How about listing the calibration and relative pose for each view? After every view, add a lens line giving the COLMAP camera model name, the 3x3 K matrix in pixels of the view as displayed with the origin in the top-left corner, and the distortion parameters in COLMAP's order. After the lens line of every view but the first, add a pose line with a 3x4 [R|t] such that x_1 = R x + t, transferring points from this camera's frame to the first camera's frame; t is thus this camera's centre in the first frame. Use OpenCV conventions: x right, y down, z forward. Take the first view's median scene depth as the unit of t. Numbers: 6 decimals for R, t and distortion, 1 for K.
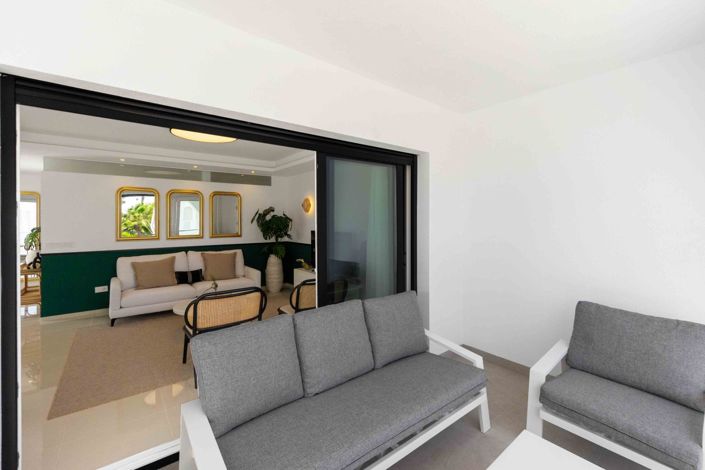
lens RADIAL K [[305.2, 0, 353.2], [0, 305.2, 222.5], [0, 0, 1]] dist [-0.002283, -0.000215]
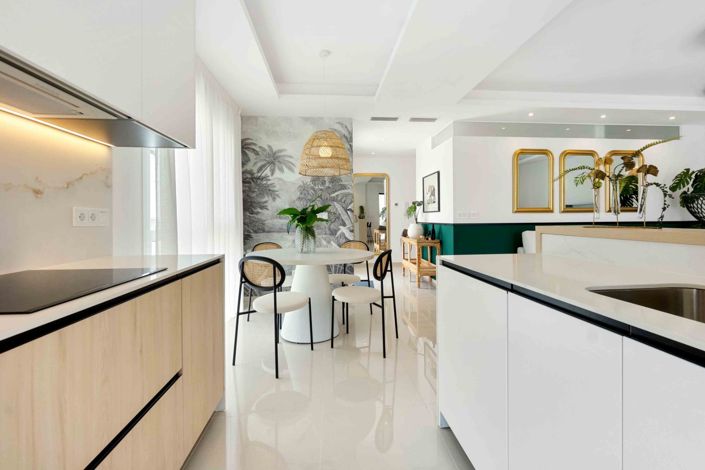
lens RADIAL K [[311.2, 0, 356.0], [0, 311.2, 215.3], [0, 0, 1]] dist [-0.000679, -0.000123]
pose [[0.844403, -0.007794, -0.535652, -0.621514], [-0.000092, 0.999892, -0.014695, 0.074343], [0.535709, 0.012458, 0.844311, 0.017531]]
